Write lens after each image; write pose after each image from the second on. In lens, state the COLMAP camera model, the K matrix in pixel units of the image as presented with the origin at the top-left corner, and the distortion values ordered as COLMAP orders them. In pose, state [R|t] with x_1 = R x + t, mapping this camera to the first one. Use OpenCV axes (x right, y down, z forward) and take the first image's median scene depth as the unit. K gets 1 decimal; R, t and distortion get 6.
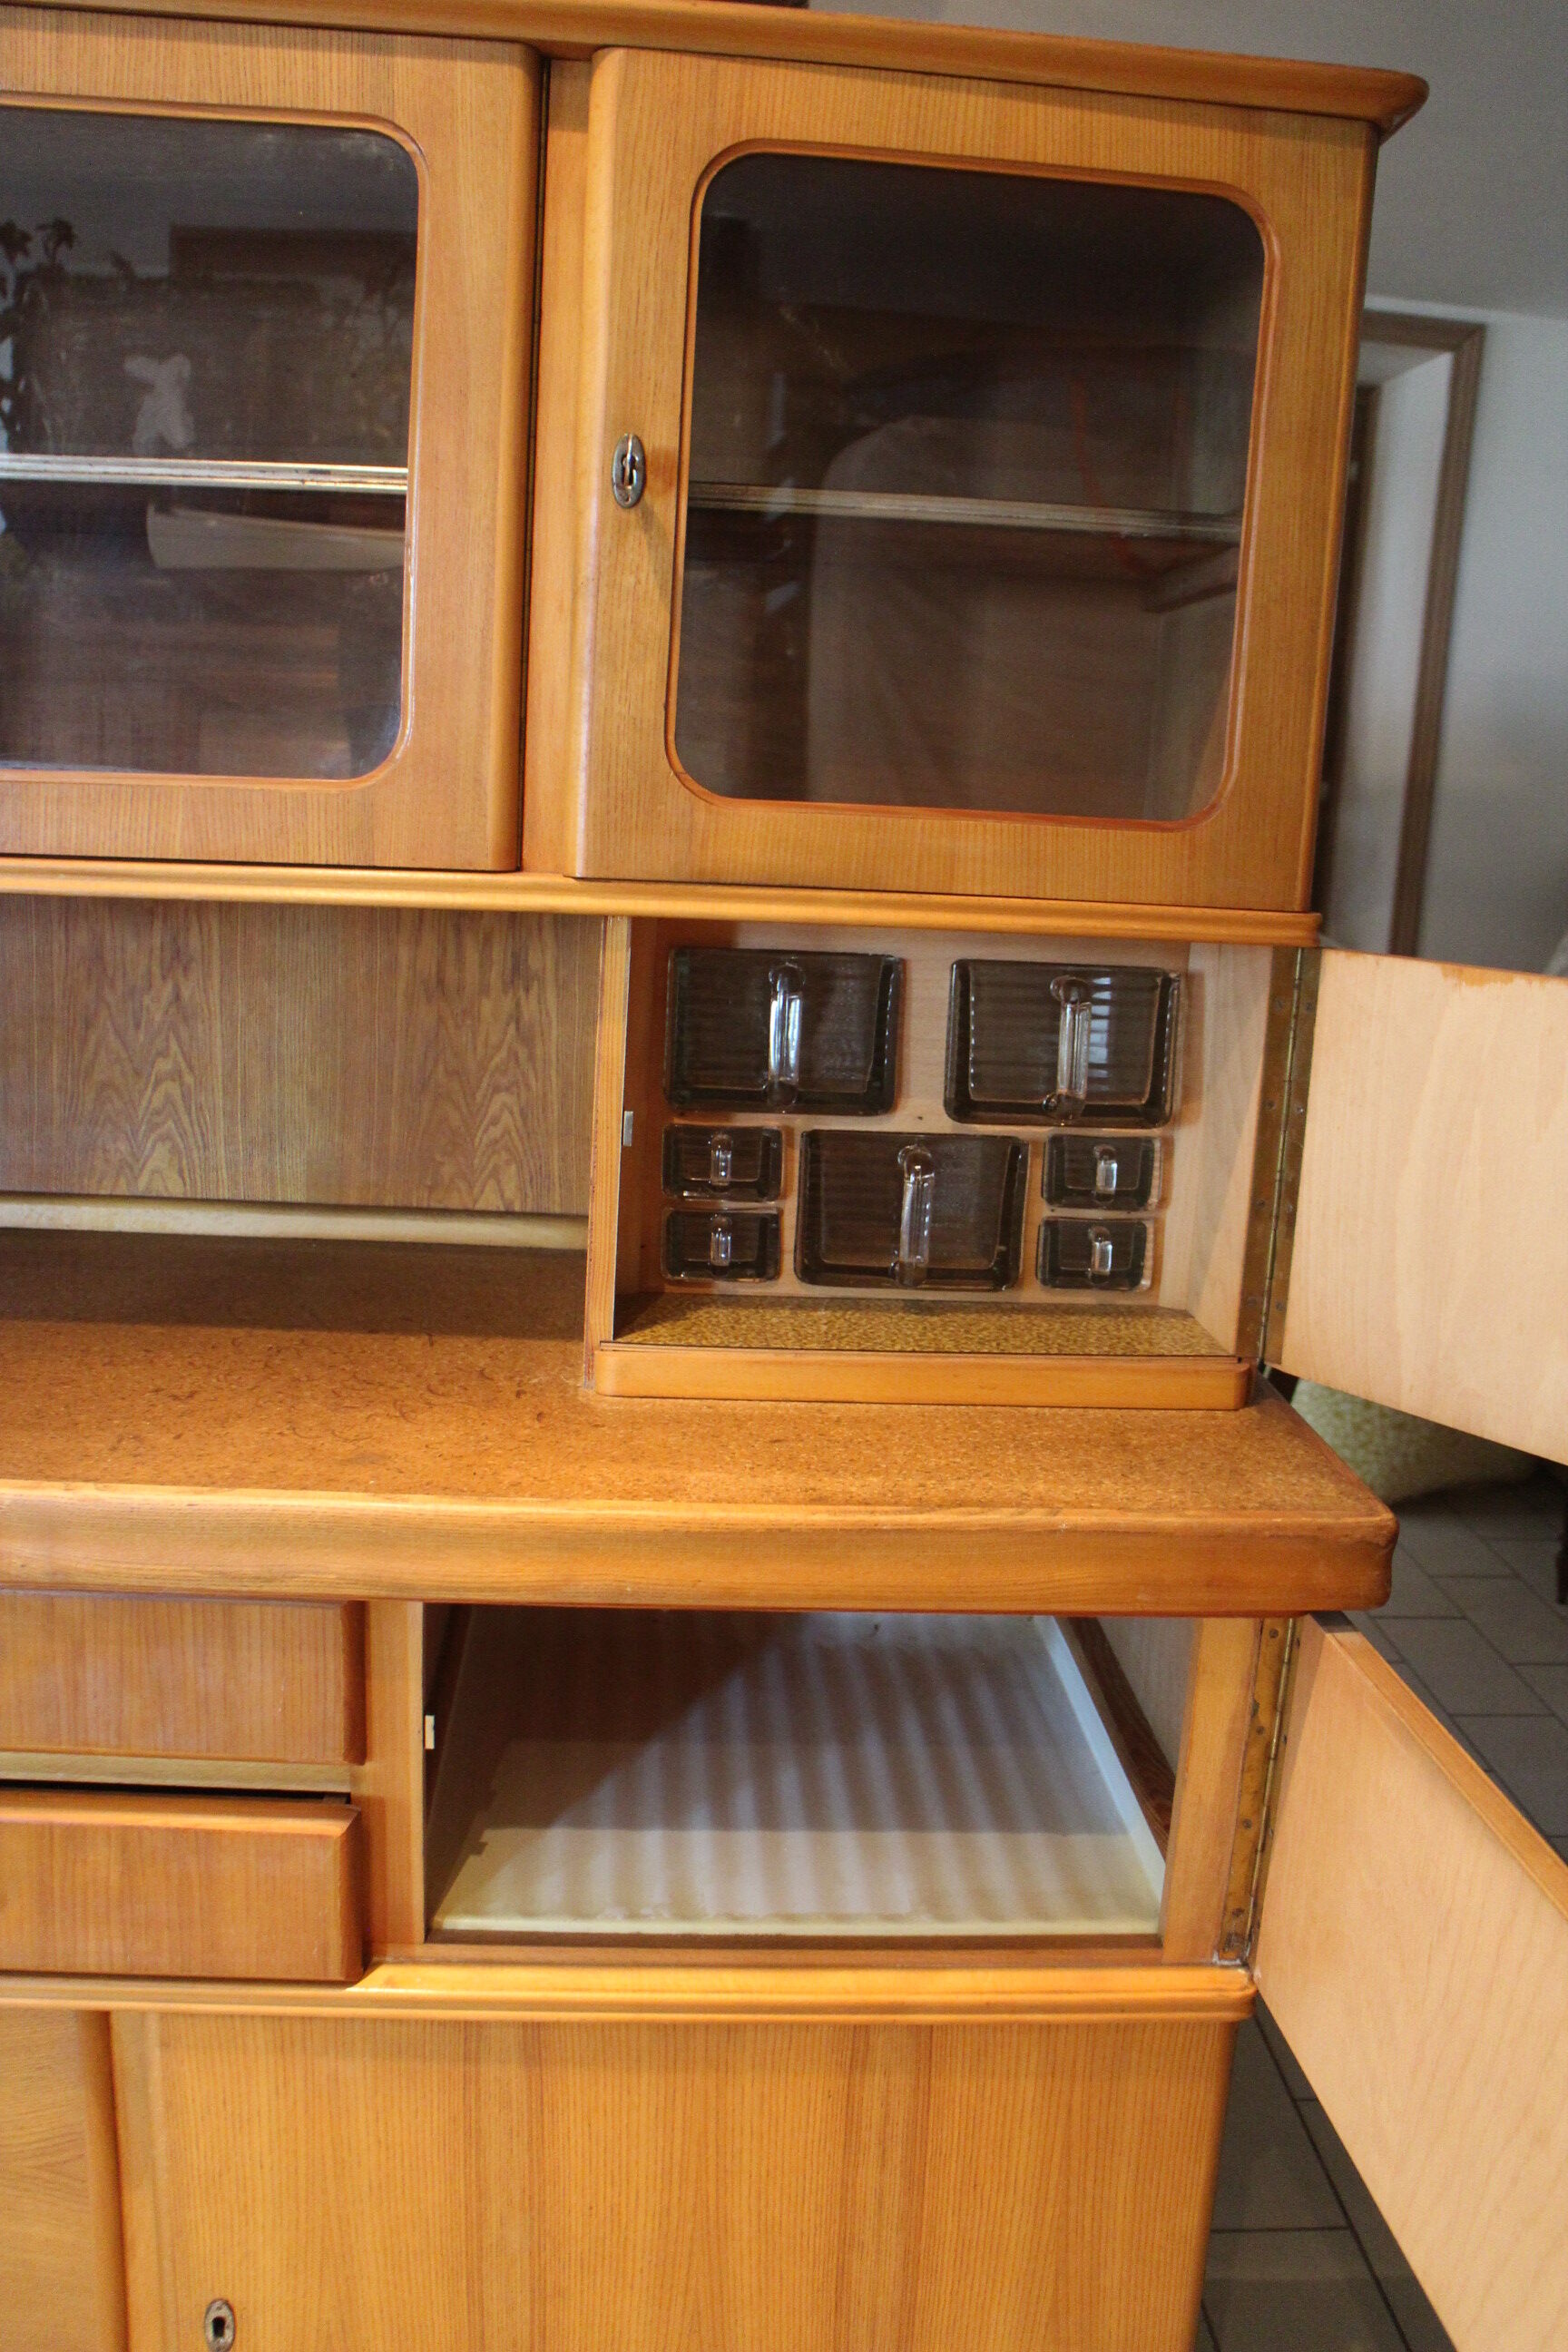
lens RADIAL K [[1940.0, 0, 784.0], [0, 1940.0, 1176.0], [0, 0, 1]] dist [-0.165179, 0.126959]
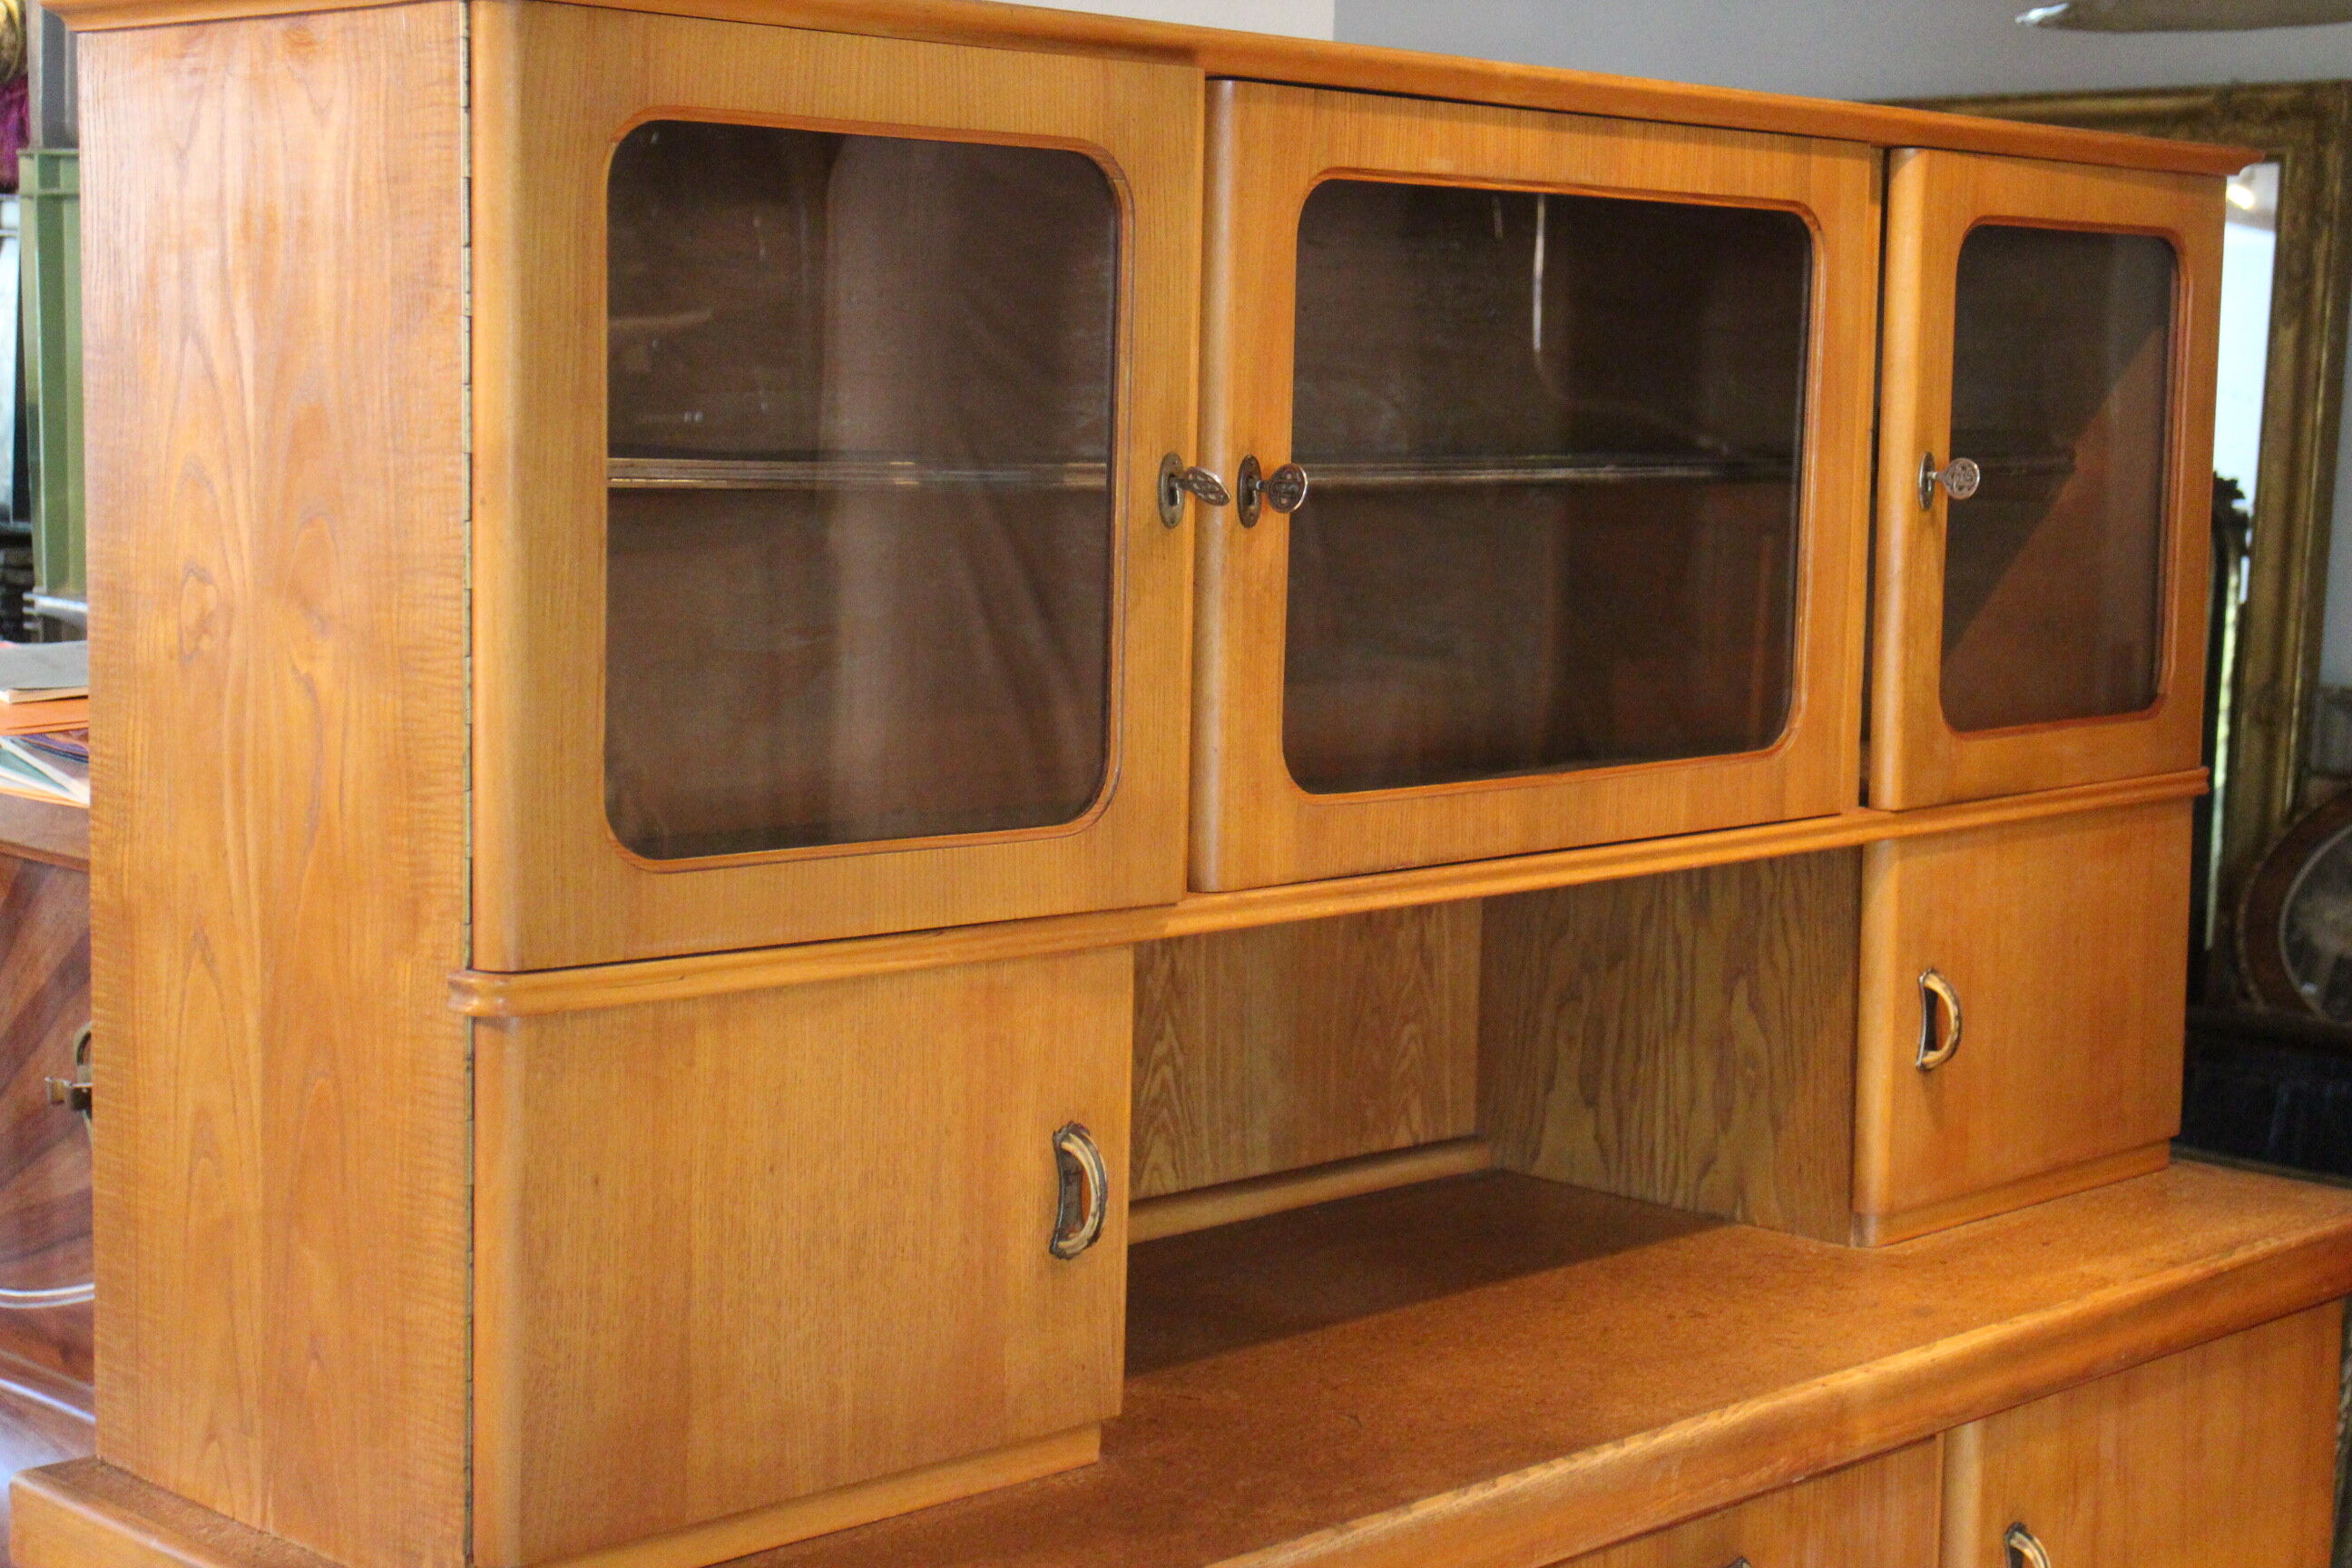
lens RADIAL K [[3666.4, 0, 1180.1], [0, 3666.4, 752.1], [0, 0, 1]] dist [0.031205, 0.065724]
pose [[0.750842, -0.106669, 0.651811, -1.878830], [0.161169, 0.986630, -0.024194, -0.200499], [-0.640516, 0.123217, 0.757995, -0.449532]]
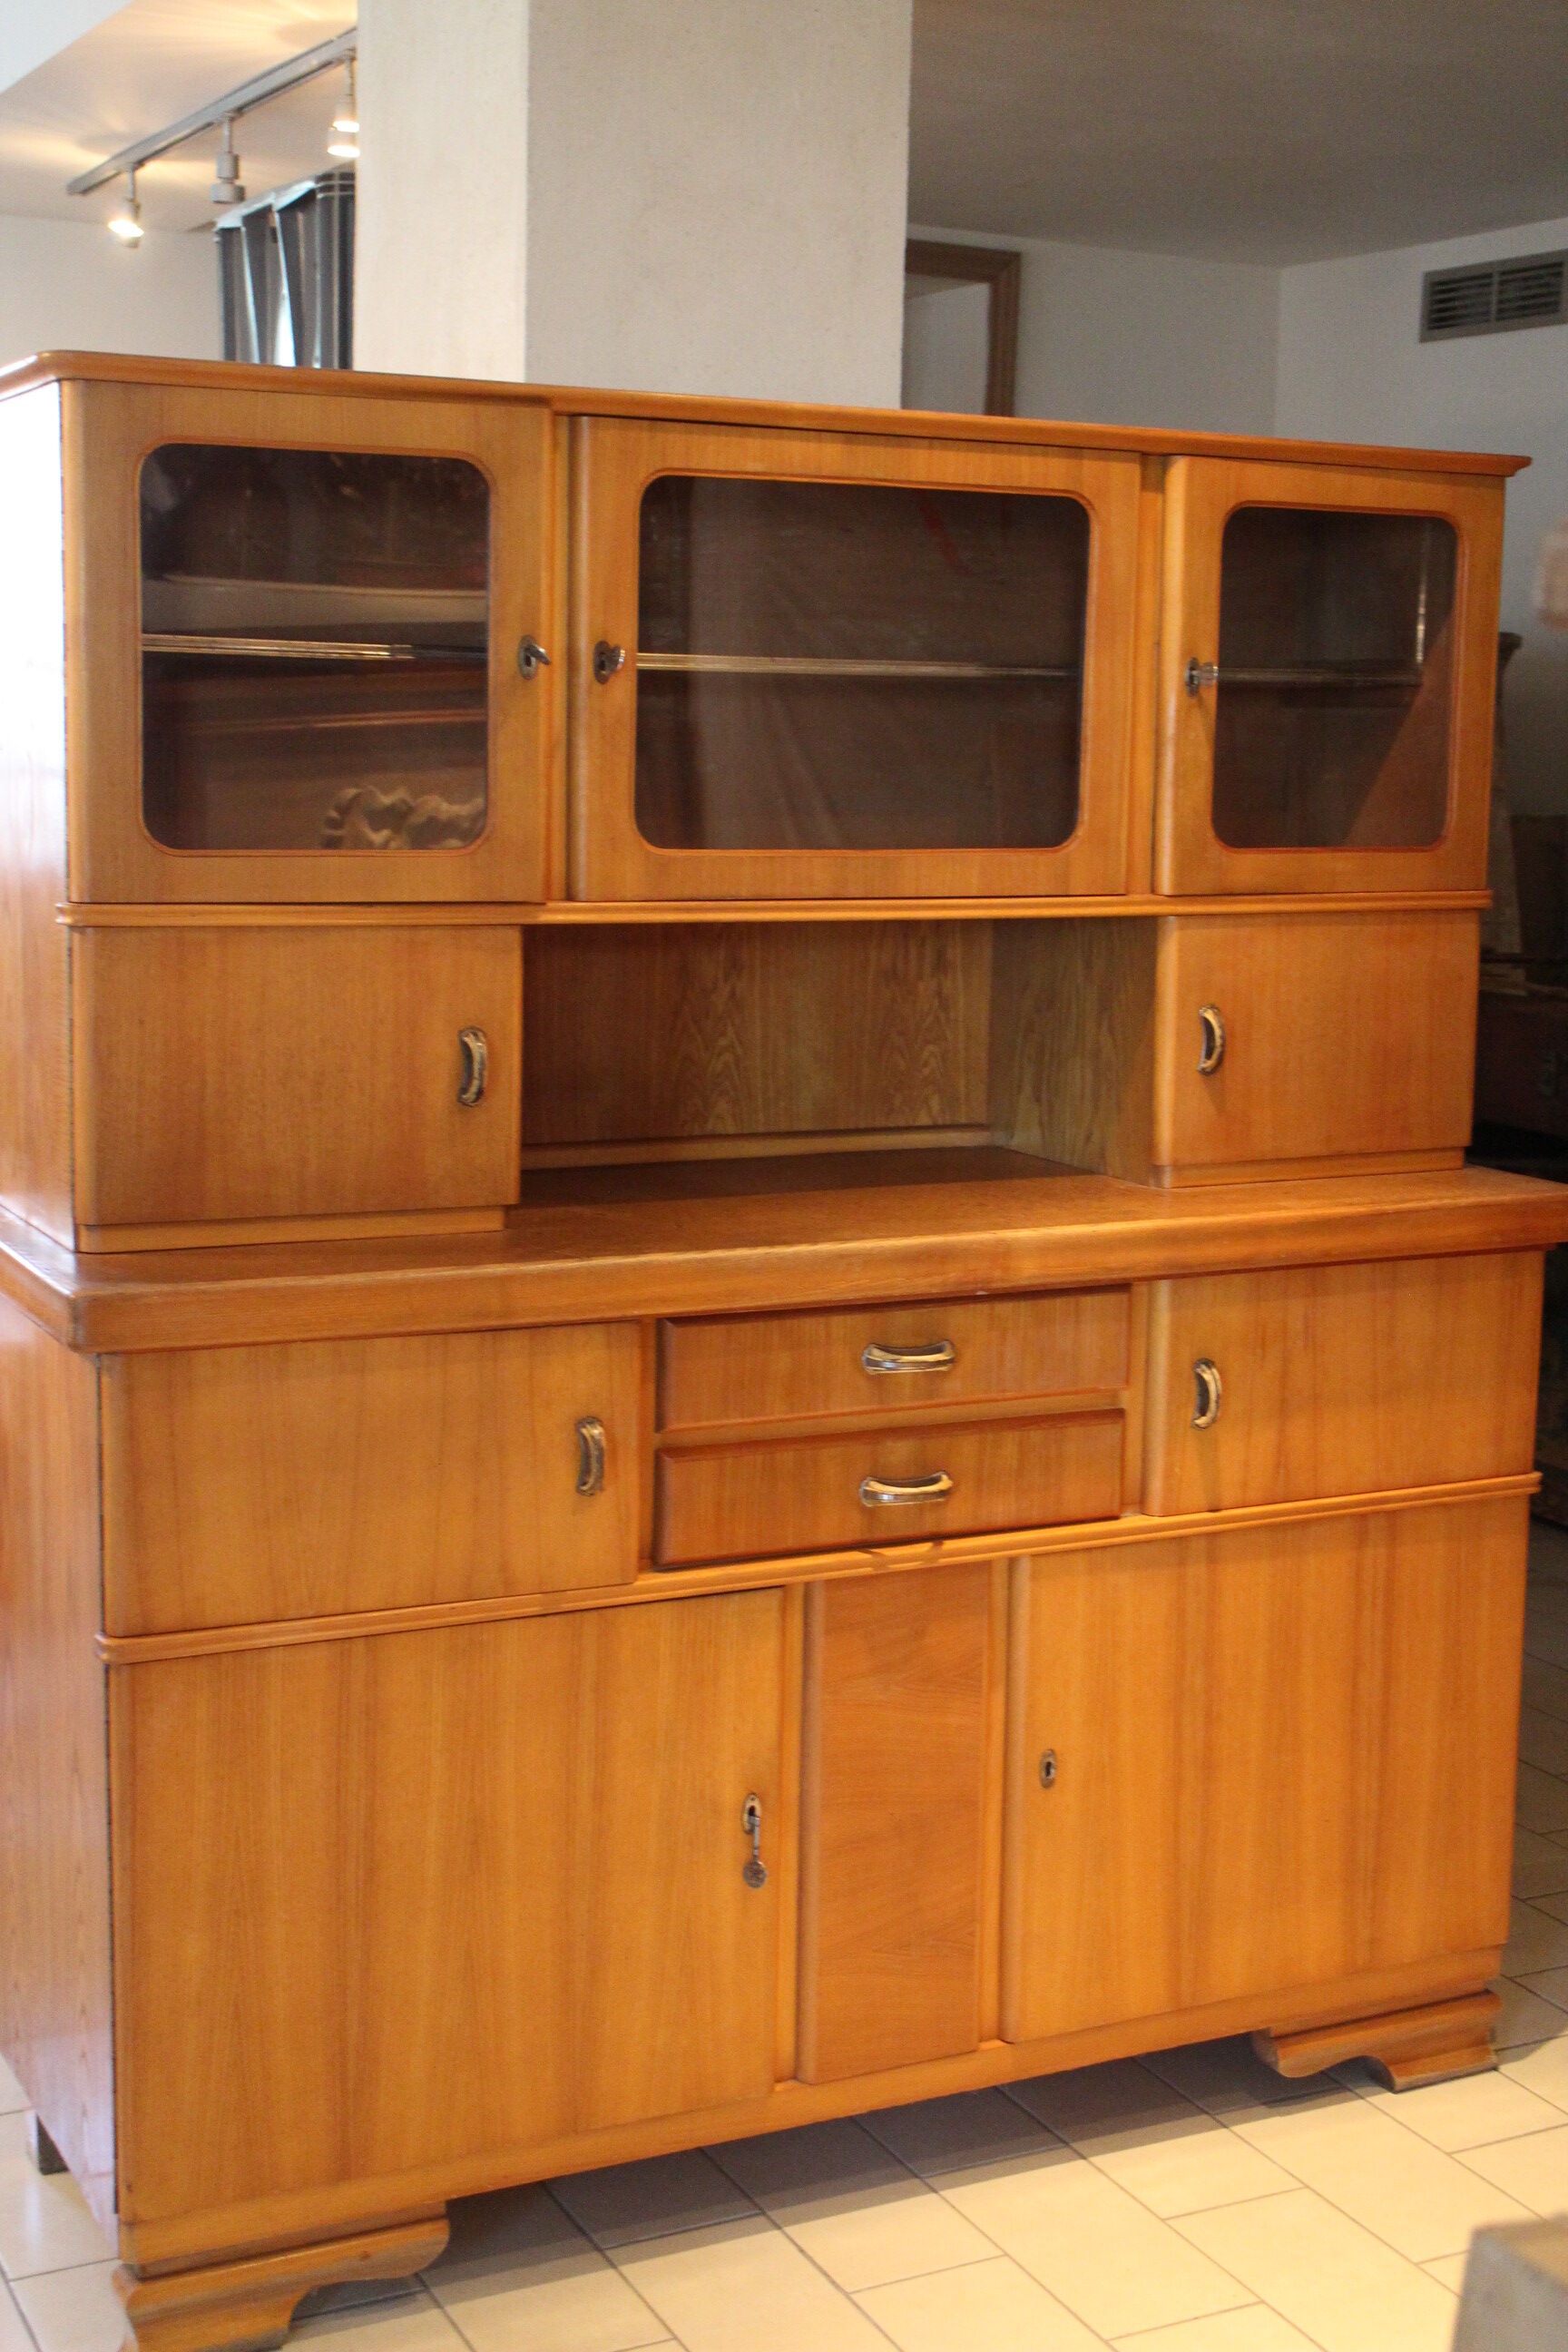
lens RADIAL K [[3082.9, 0, 784.0], [0, 3082.9, 1176.0], [0, 0, 1]] dist [-0.014954, -0.017861]
pose [[0.920904, -0.092730, 0.378600, -1.530281], [0.111999, 0.993281, -0.029144, 0.150700], [-0.373354, 0.069242, 0.925101, -1.513549]]
